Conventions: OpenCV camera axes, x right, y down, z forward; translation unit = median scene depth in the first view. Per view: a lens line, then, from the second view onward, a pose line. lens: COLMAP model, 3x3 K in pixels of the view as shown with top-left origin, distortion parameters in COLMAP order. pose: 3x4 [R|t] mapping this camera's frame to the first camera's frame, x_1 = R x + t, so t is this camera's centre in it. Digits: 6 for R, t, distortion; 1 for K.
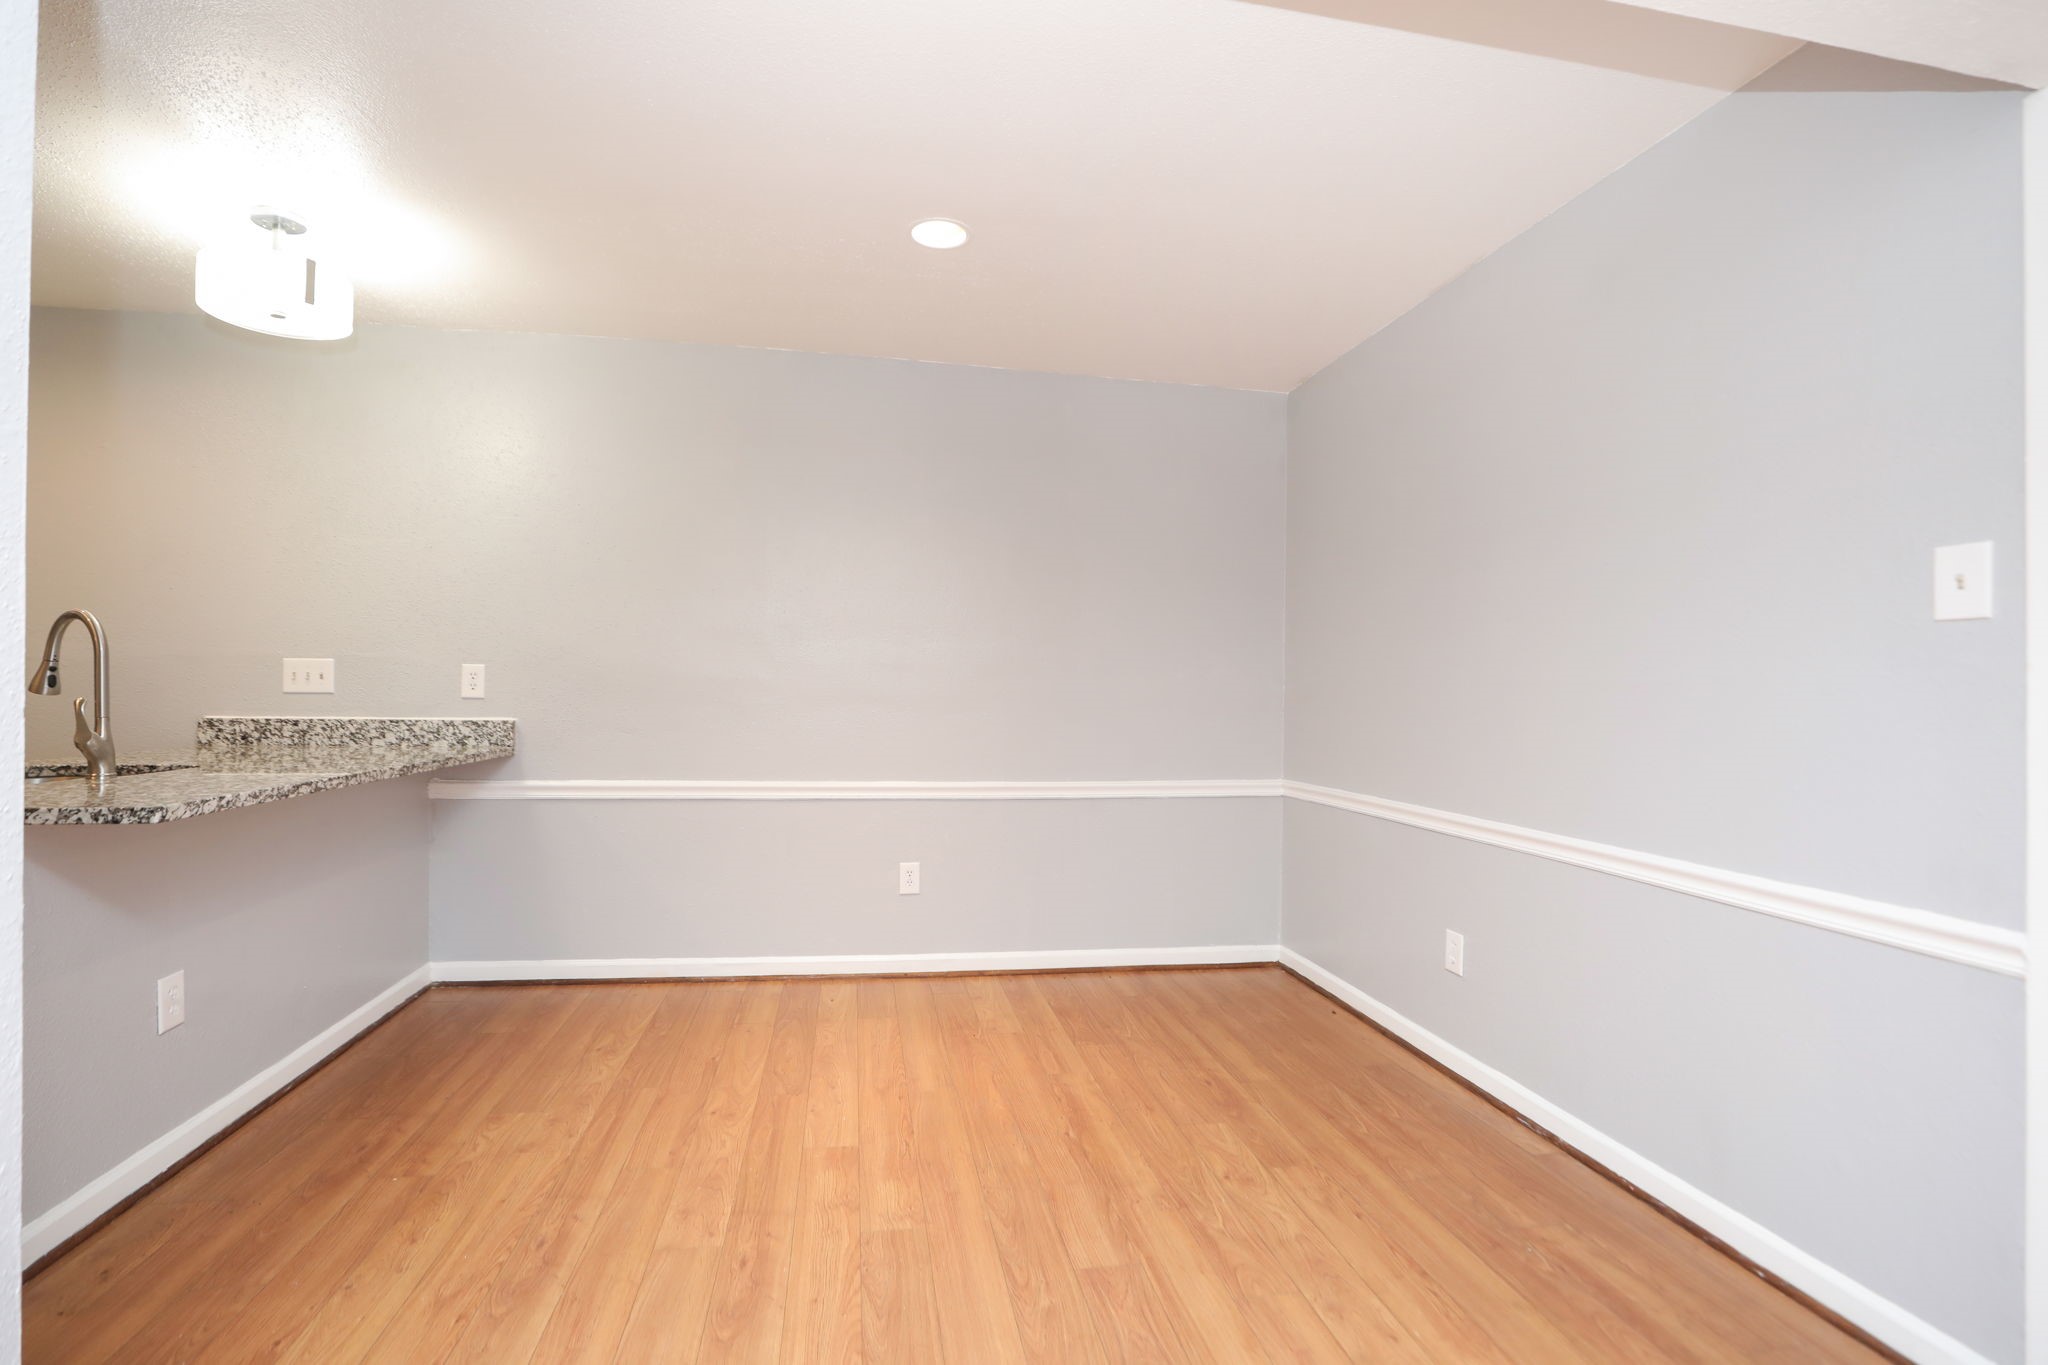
lens RADIAL K [[950.0, 0, 1022.5], [0, 950.0, 688.9], [0, 0, 1]] dist [-0.036940, 0.009182]
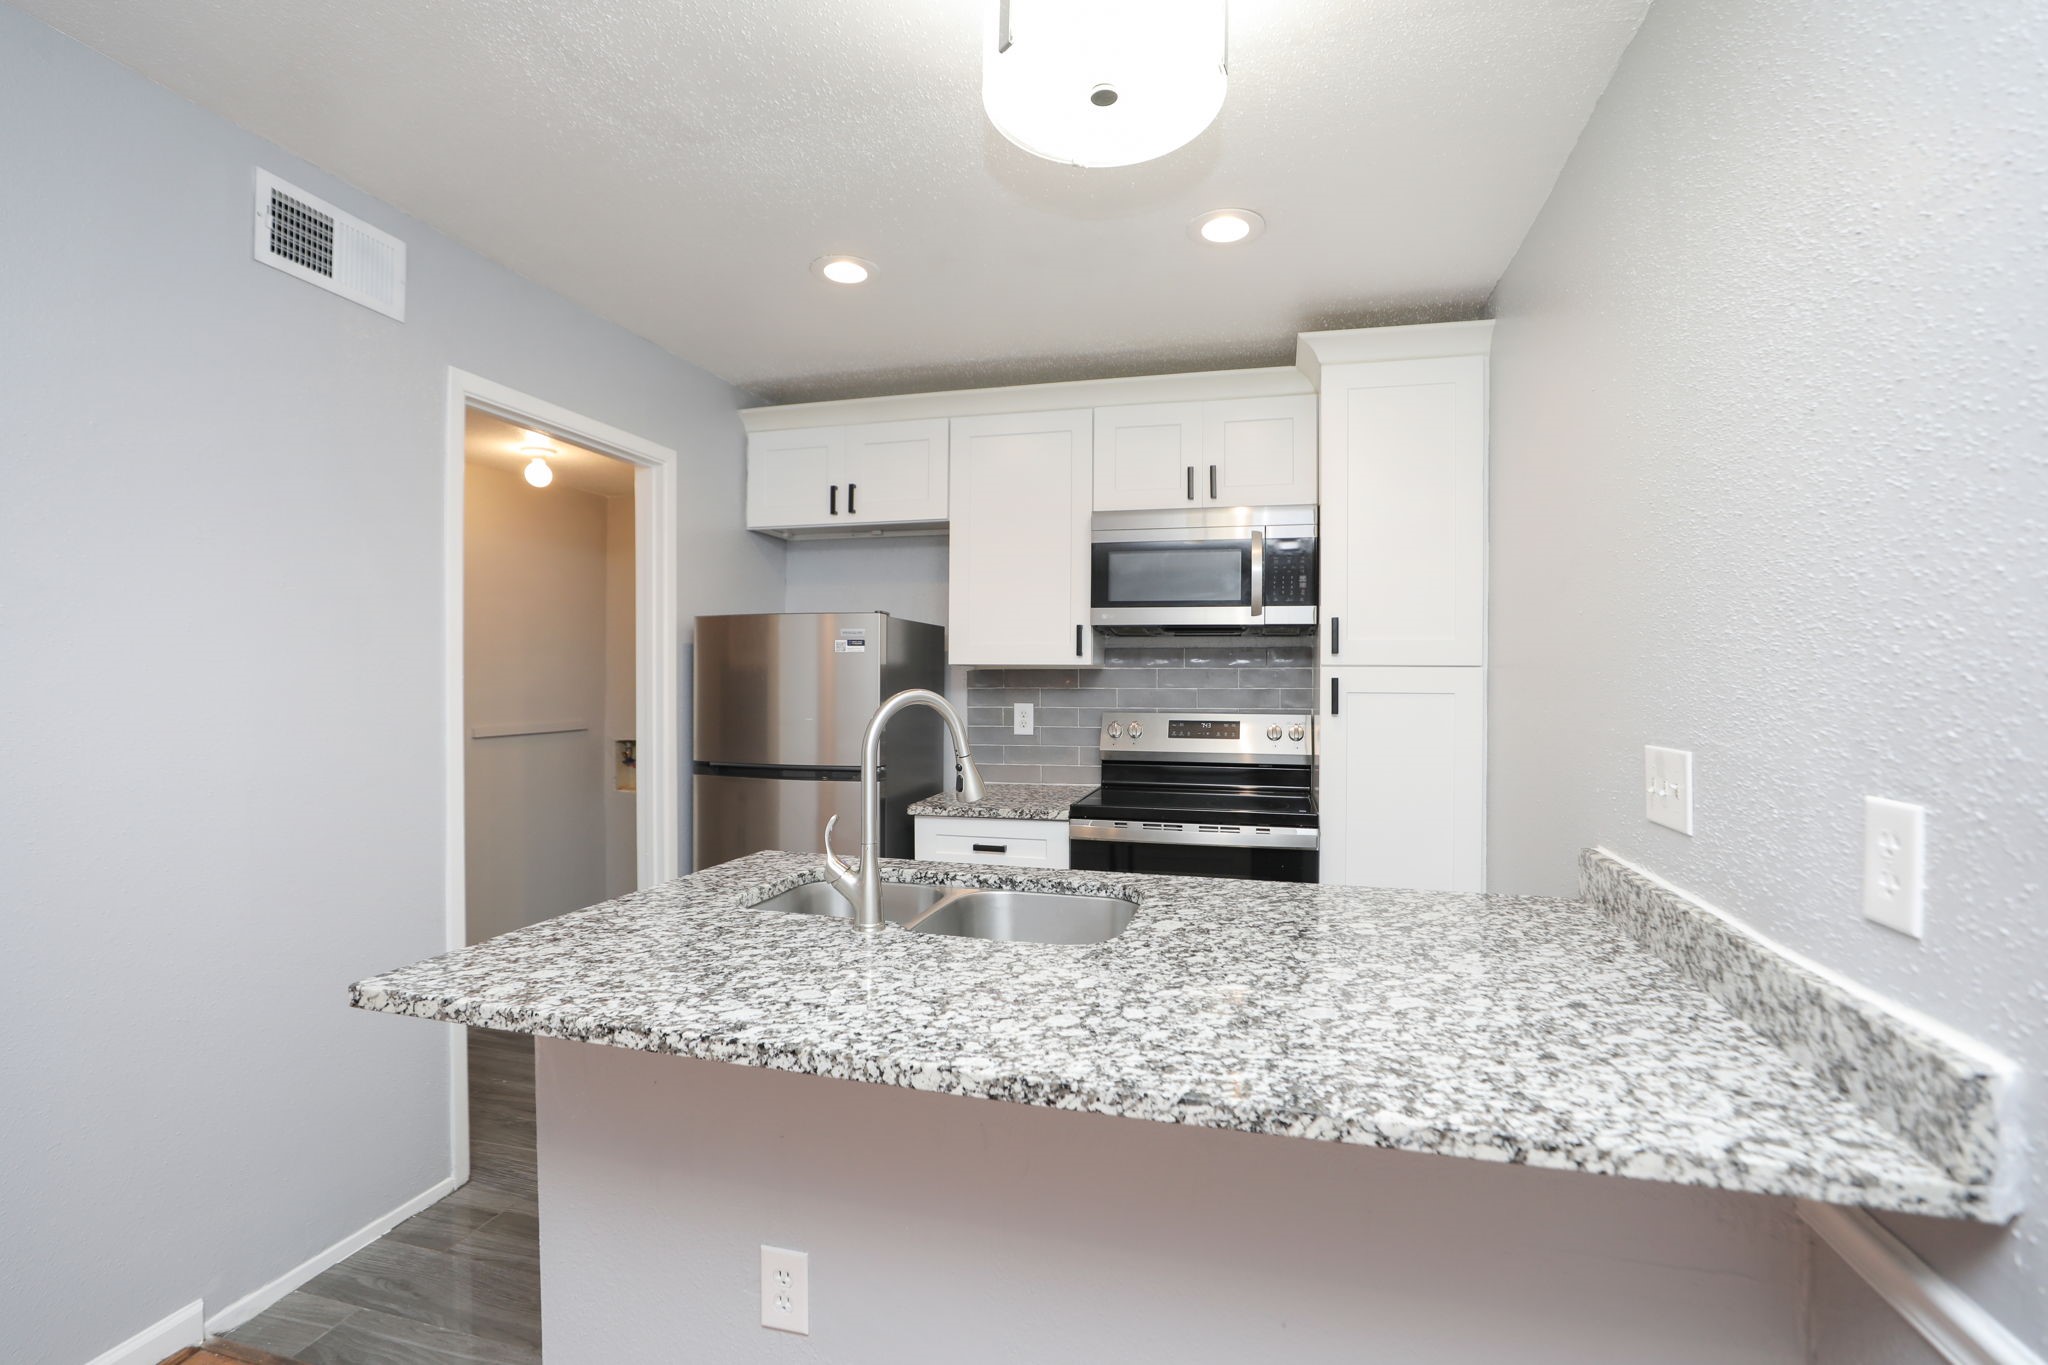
lens RADIAL K [[920.8, 0, 1033.0], [0, 920.8, 679.8], [0, 0, 1]] dist [-0.036653, 0.007371]
pose [[-0.407733, -0.016280, -0.912956, -0.258666], [-0.014272, 0.999833, -0.011455, -0.055739], [0.912990, 0.008359, -0.407897, 0.902760]]
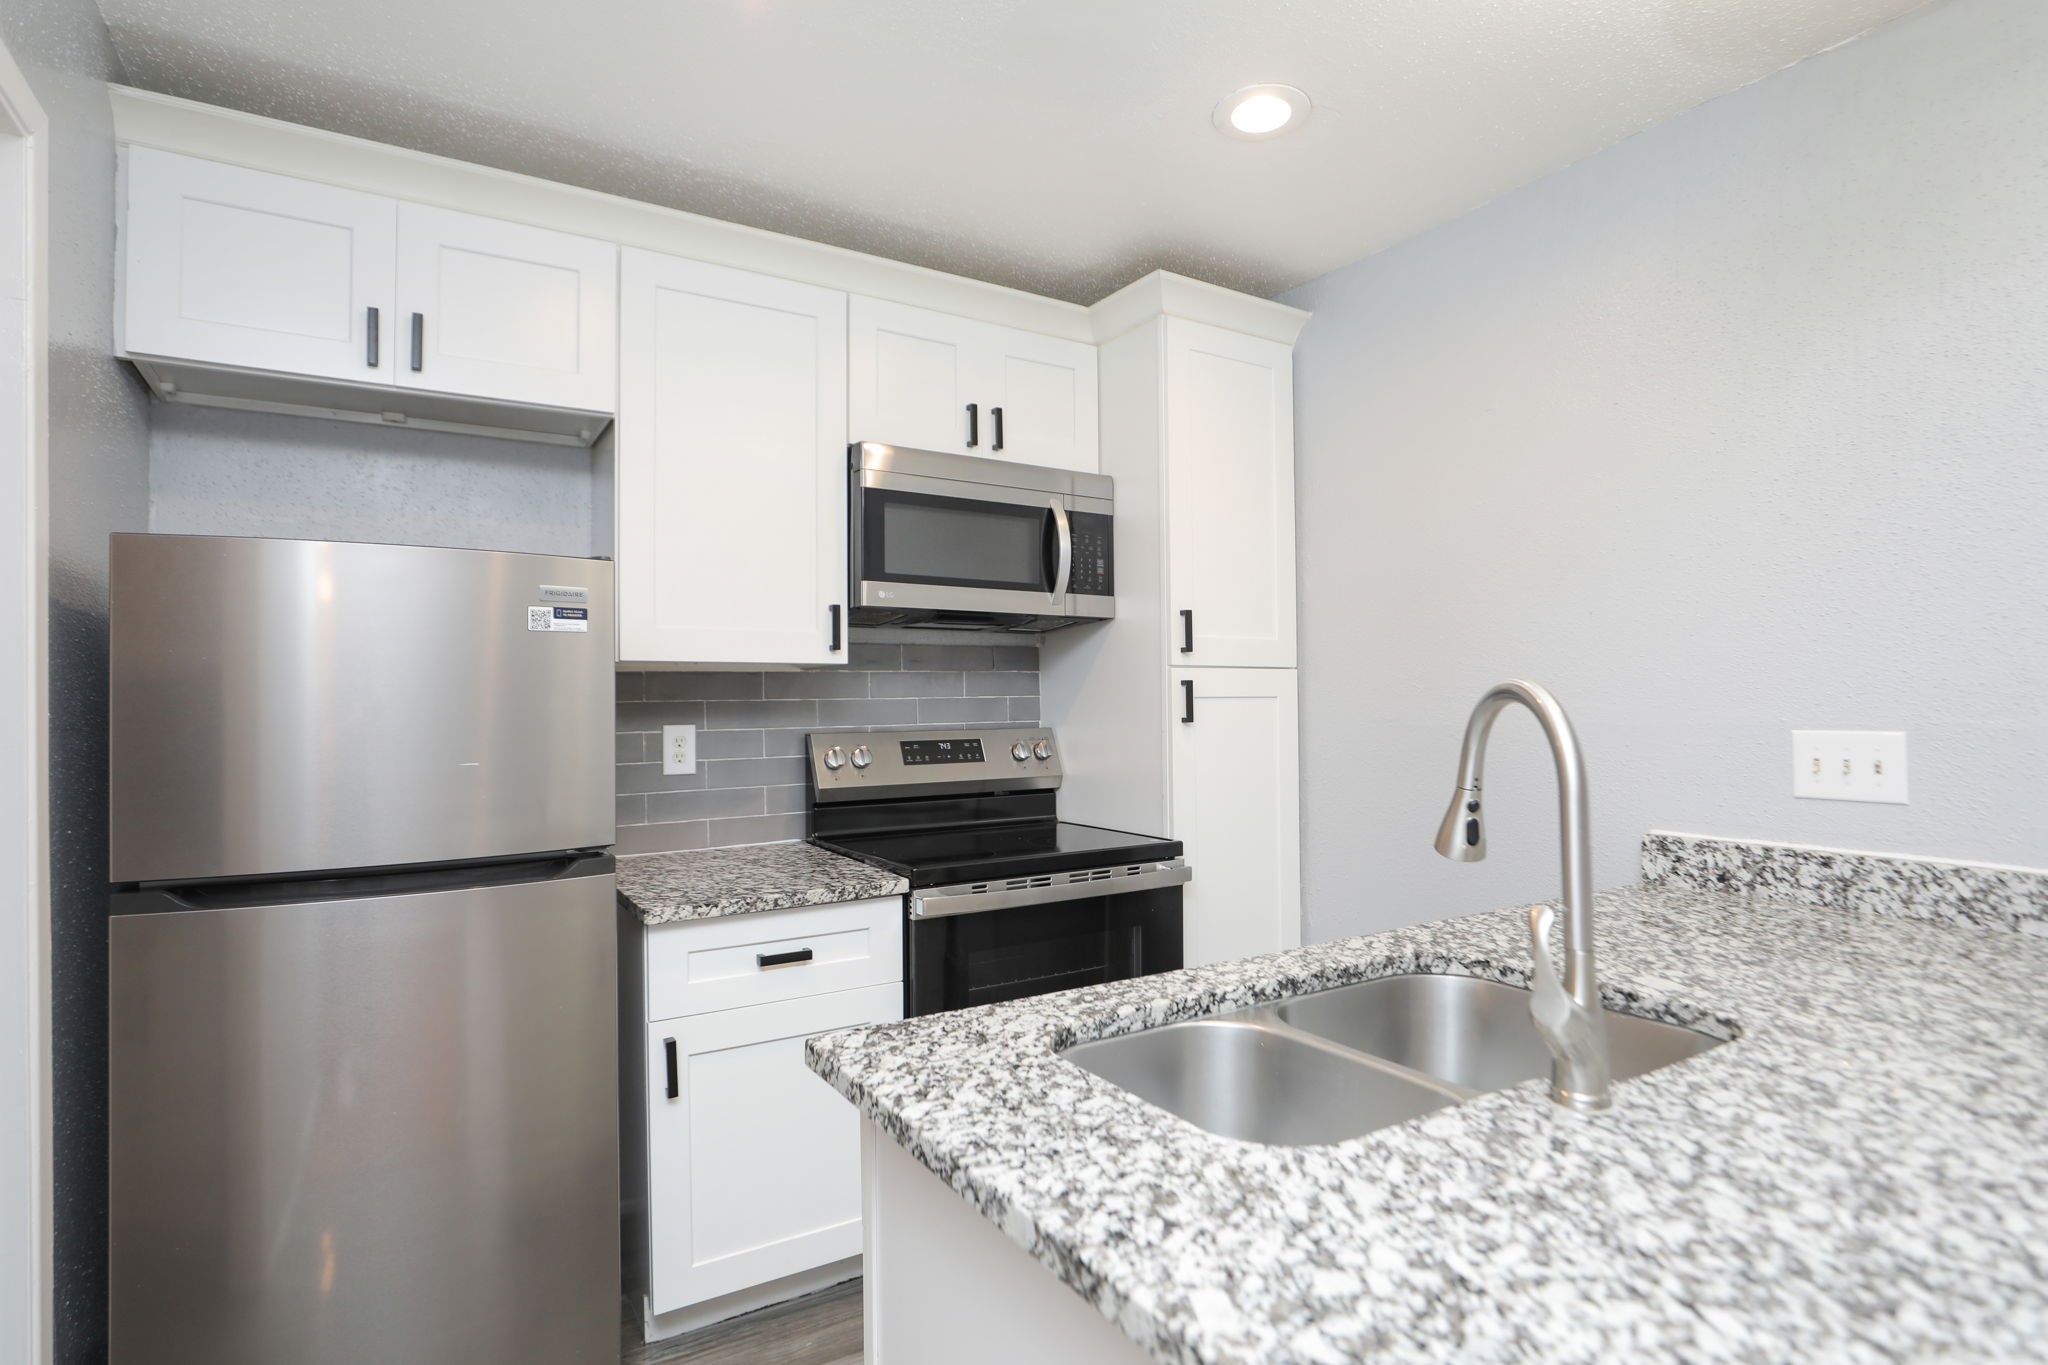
lens RADIAL K [[1028.8, 0, 1028.7], [0, 1028.8, 682.3], [0, 0, 1]] dist [-0.027606, 0.010328]
pose [[0.383750, -0.032080, -0.922880, -0.435357], [0.009032, 0.999479, -0.030987, -0.046001], [0.923393, 0.003556, 0.383839, 0.393197]]
